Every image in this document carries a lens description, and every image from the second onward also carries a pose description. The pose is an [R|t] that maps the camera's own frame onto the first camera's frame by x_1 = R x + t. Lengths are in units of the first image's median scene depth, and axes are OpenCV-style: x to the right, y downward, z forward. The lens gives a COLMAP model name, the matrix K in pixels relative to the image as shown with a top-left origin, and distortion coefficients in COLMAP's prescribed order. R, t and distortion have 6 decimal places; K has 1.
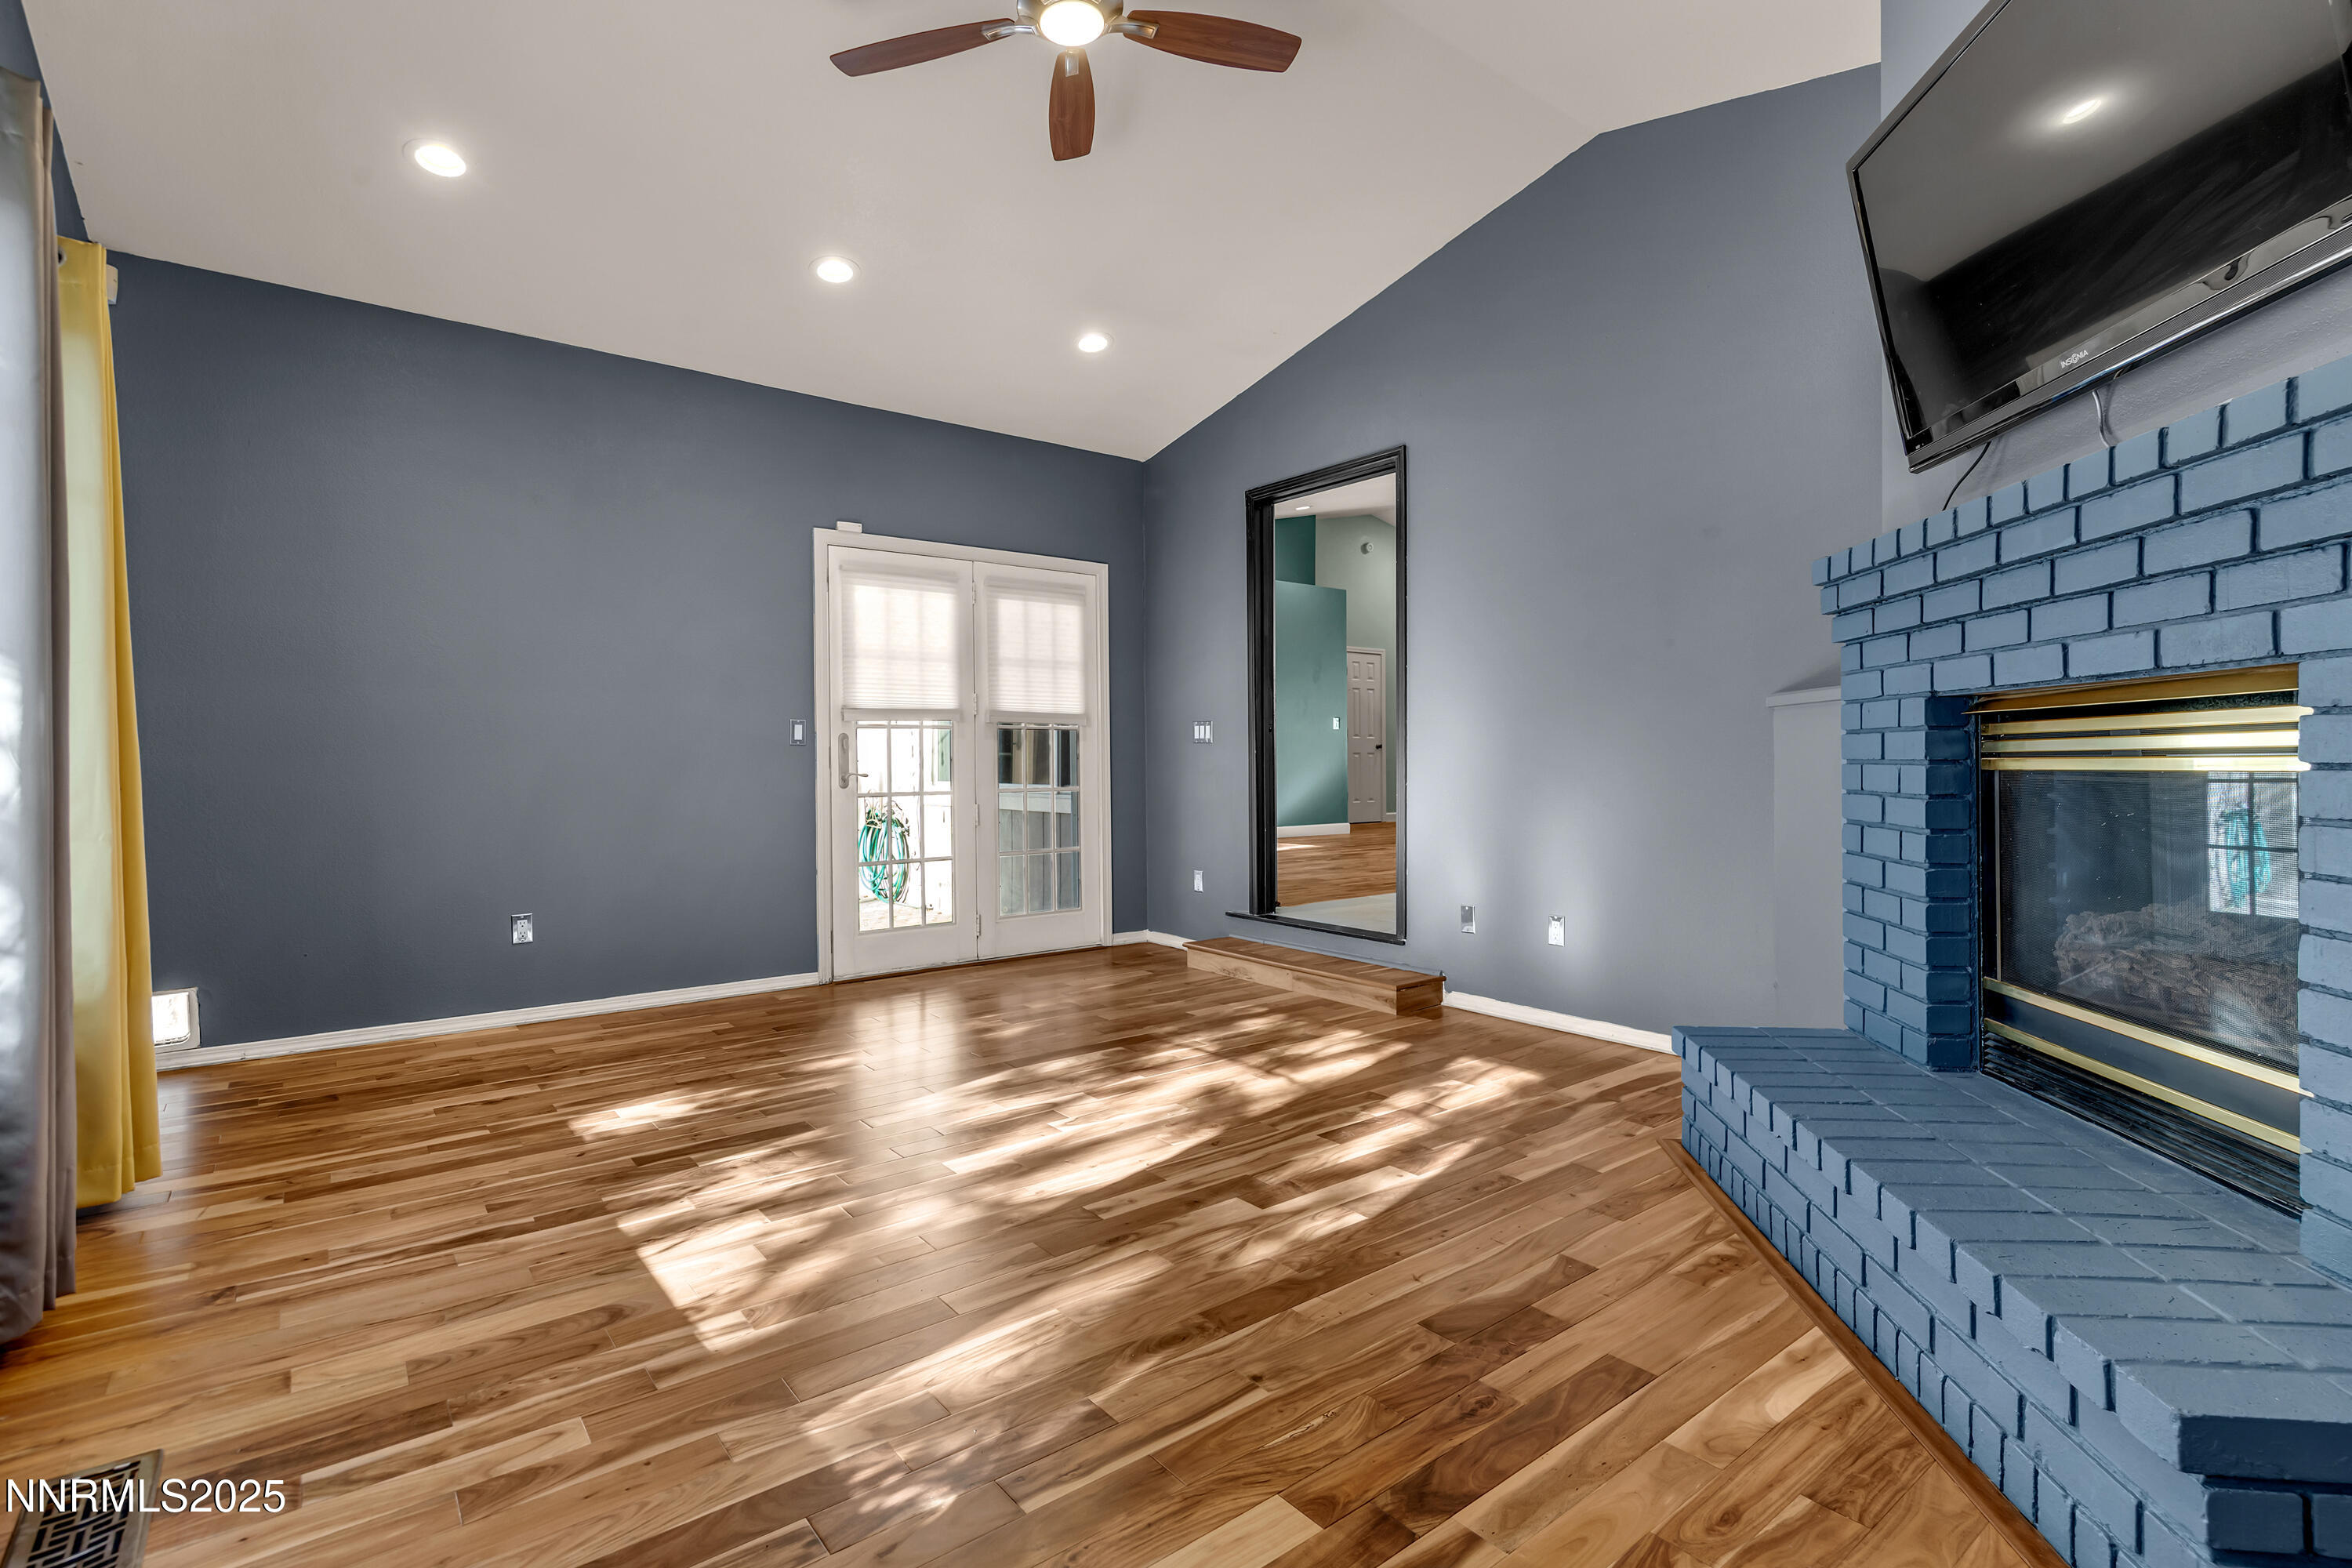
lens RADIAL K [[1001.9, 0, 1238.1], [0, 1001.9, 767.7], [0, 0, 1]] dist [0.003739, 0.000205]
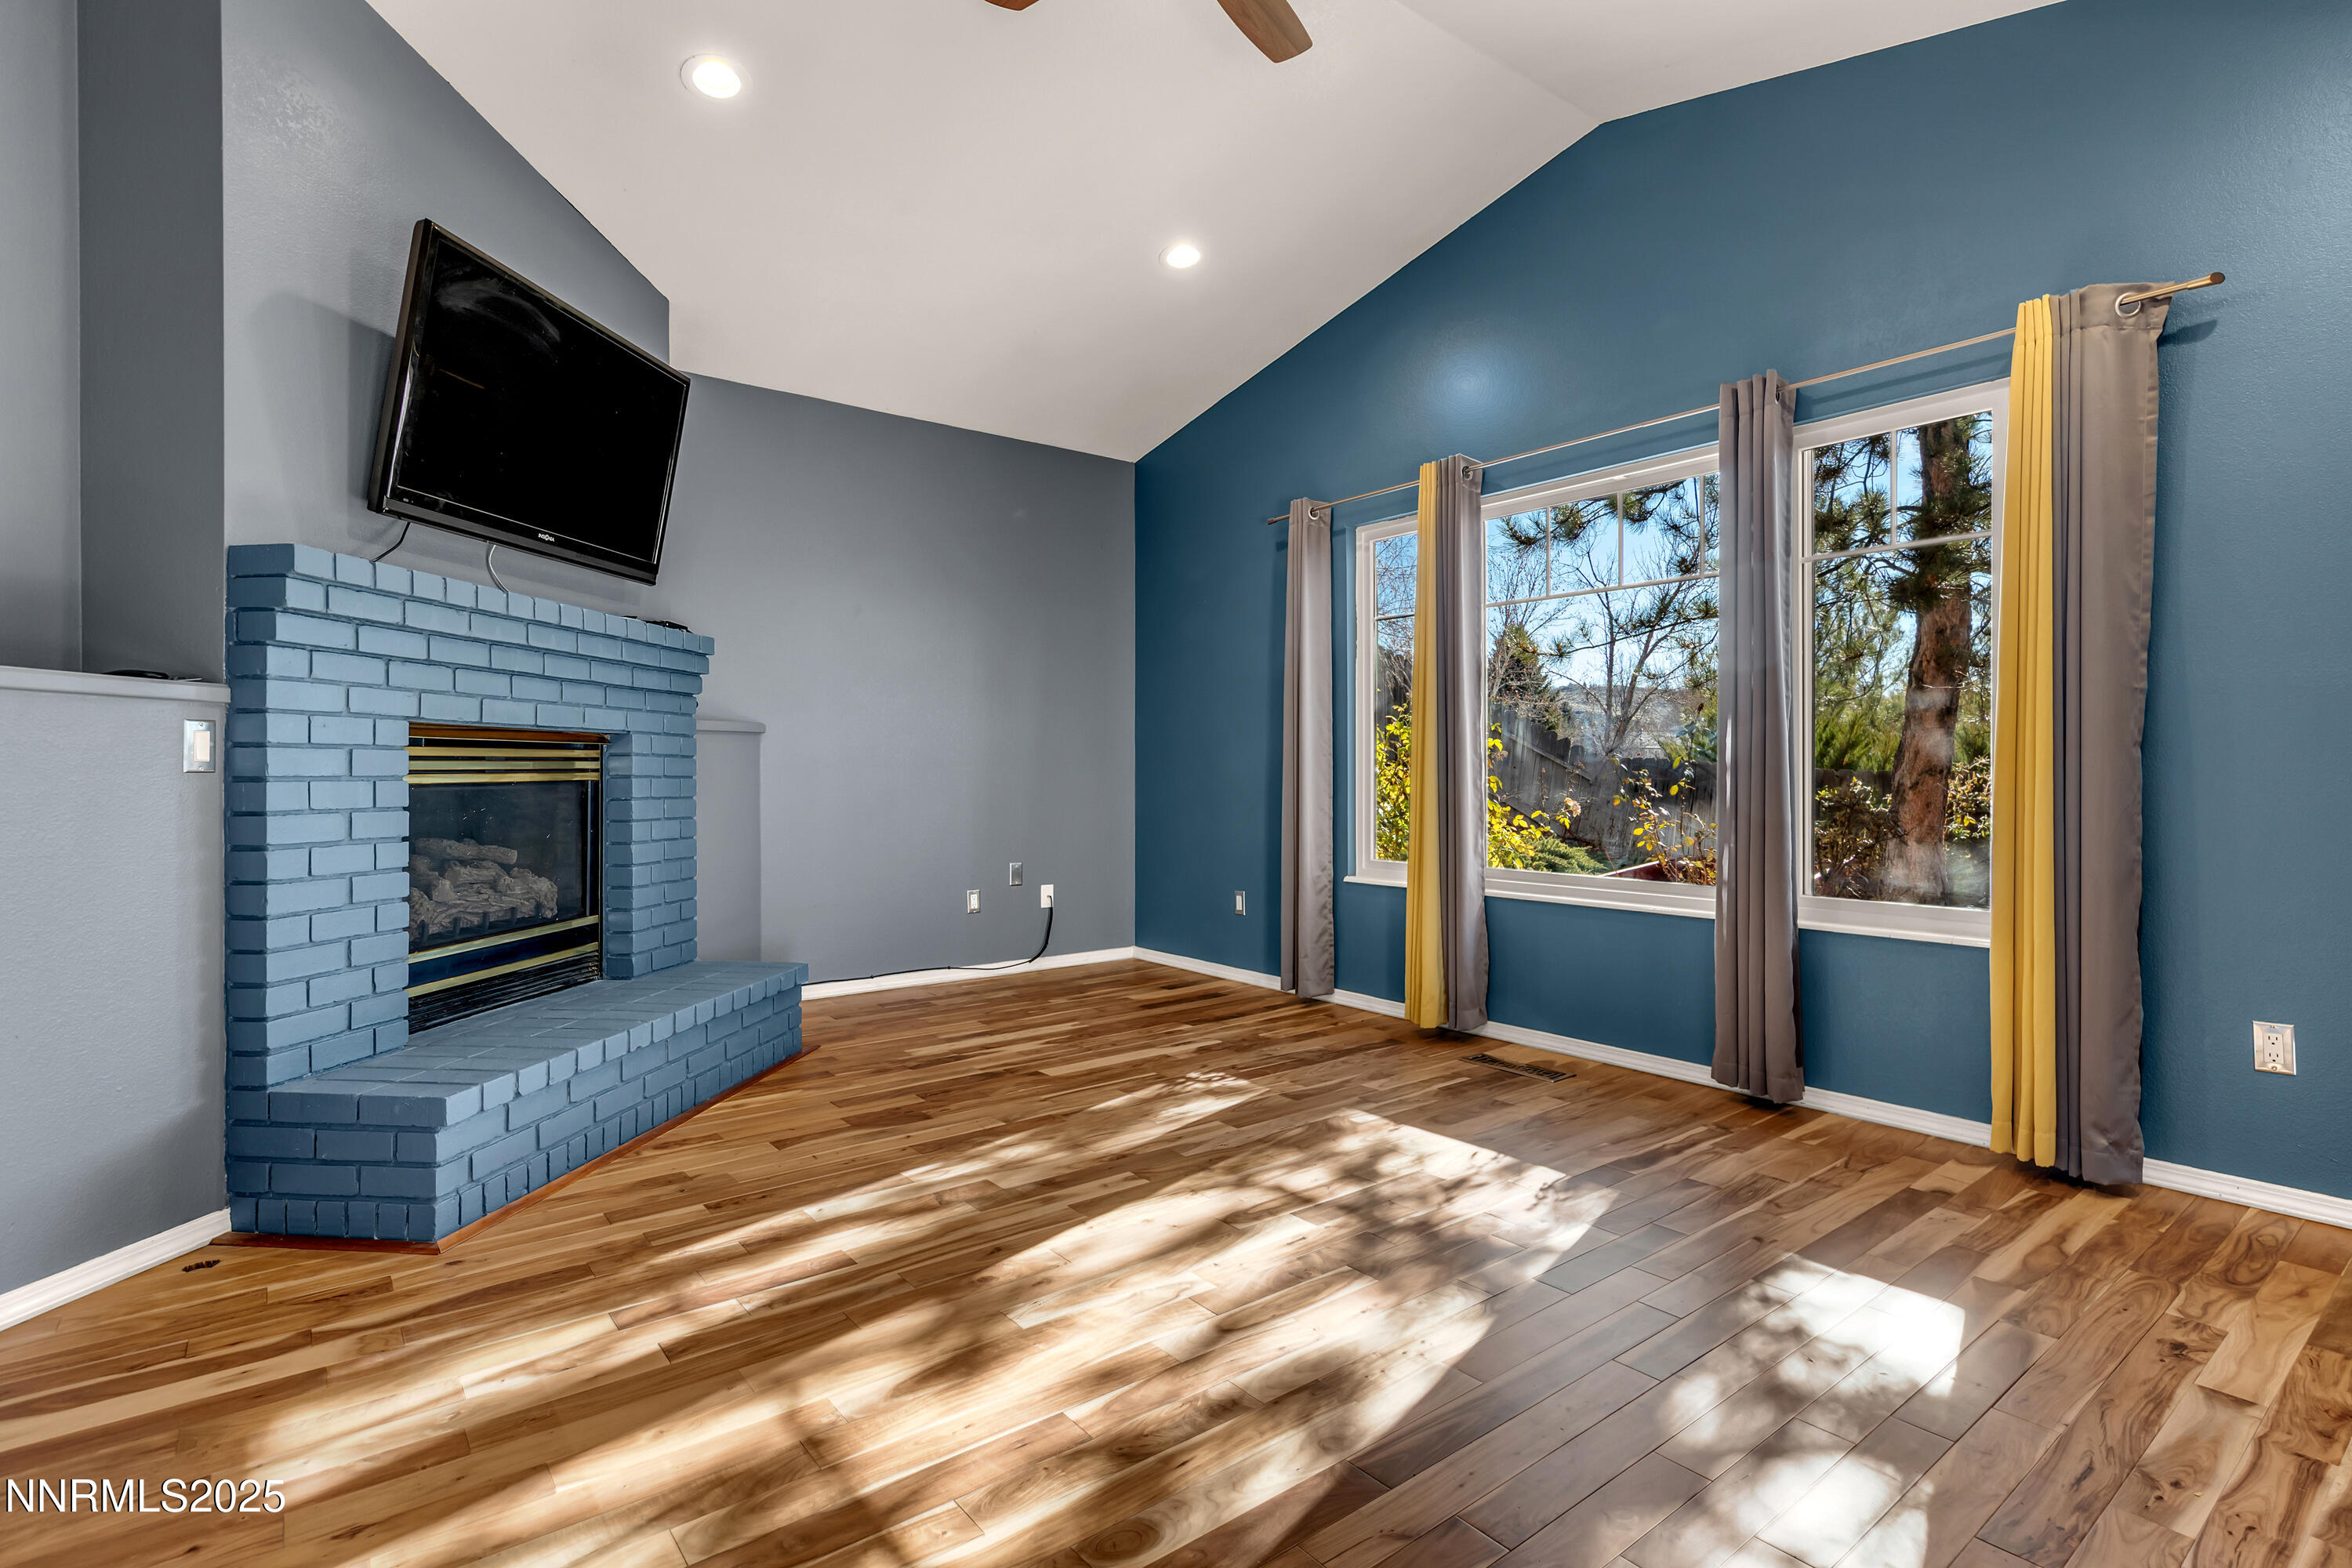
lens RADIAL K [[1001.9, 0, 1238.1], [0, 1001.9, 767.7], [0, 0, 1]] dist [0.003739, 0.000205]
pose [[-0.999943, 0.002182, -0.010408, -0.230483], [0.002120, 0.999980, 0.005948, -0.017347], [0.010421, 0.005926, -0.999928, 2.043797]]
